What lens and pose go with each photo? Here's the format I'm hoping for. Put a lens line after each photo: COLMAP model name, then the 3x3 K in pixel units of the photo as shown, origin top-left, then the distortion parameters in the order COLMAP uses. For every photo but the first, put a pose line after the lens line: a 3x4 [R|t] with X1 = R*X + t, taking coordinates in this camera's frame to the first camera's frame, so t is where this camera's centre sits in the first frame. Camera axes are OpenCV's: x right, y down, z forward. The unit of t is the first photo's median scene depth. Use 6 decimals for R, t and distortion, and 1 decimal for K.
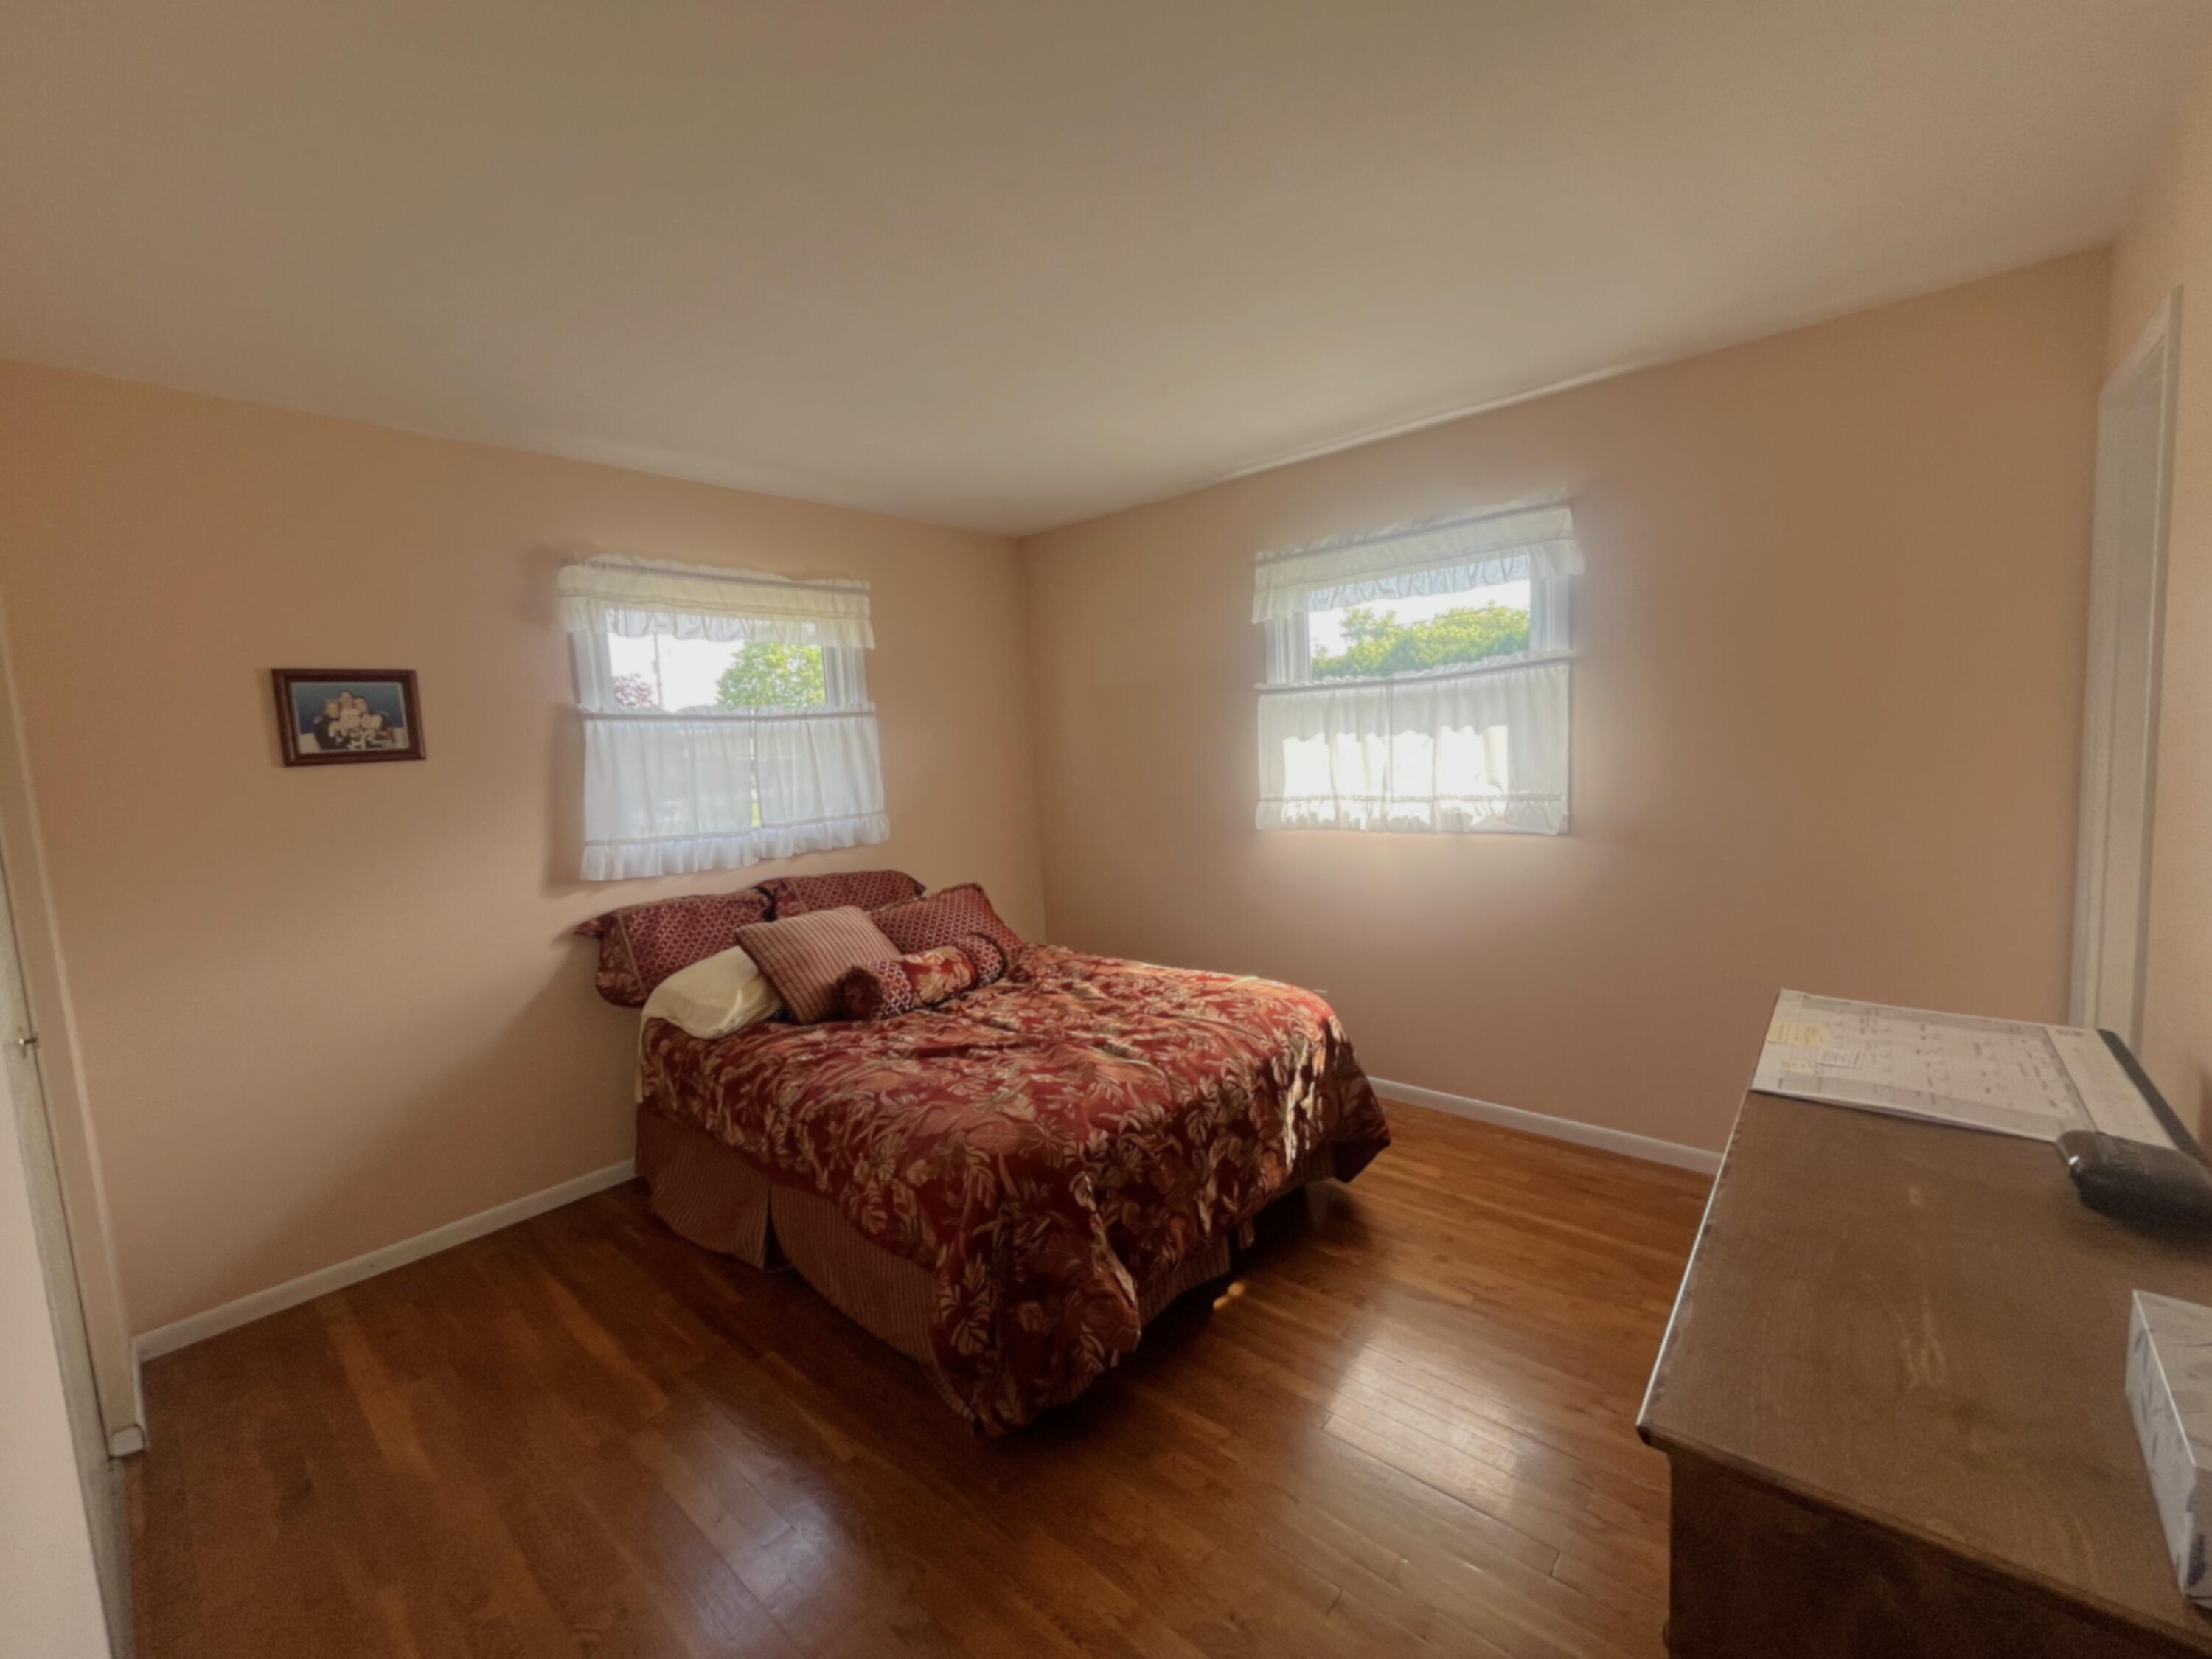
lens RADIAL K [[901.4, 0, 1102.7], [0, 901.4, 823.1], [0, 0, 1]] dist [-0.003817, -0.000256]
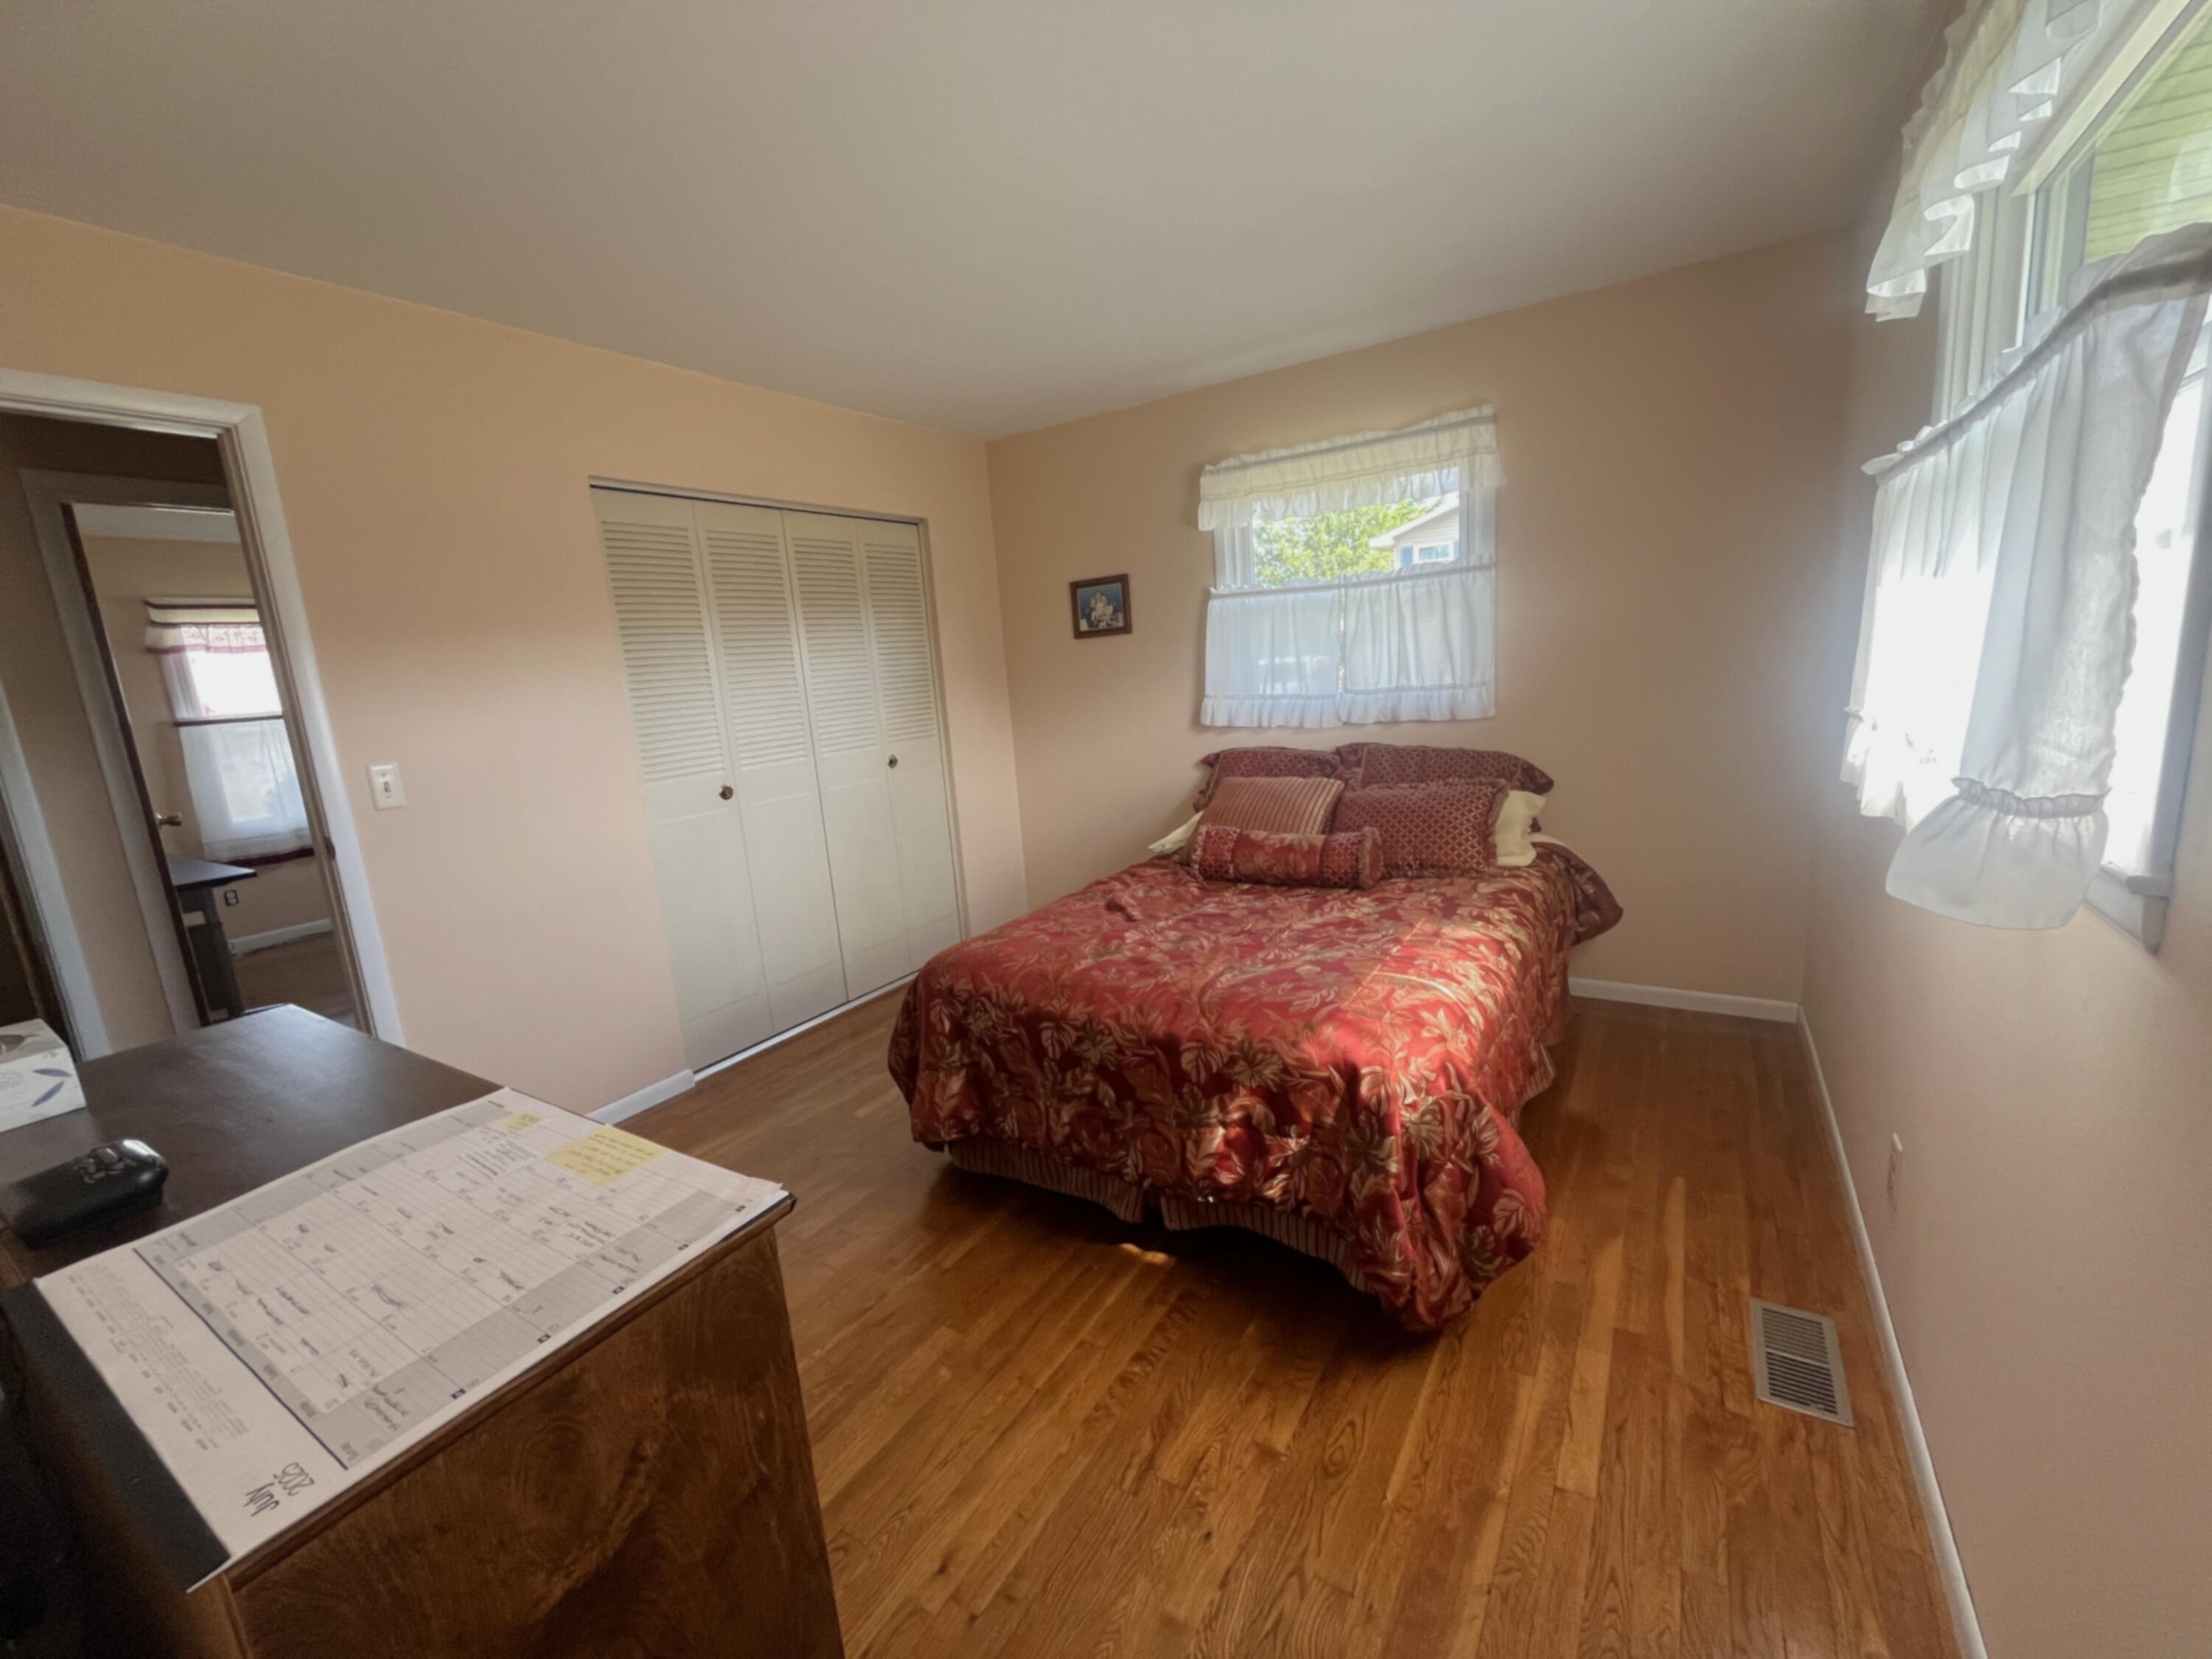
lens RADIAL K [[901.4, 0, 1105.1], [0, 901.4, 828.7], [0, 0, 1]] dist [-0.003817, -0.000256]
pose [[0.152954, 0.221848, -0.963010, 0.810609], [-0.024748, 0.975031, 0.220687, -0.085040], [0.987923, -0.009922, 0.154625, 0.726891]]
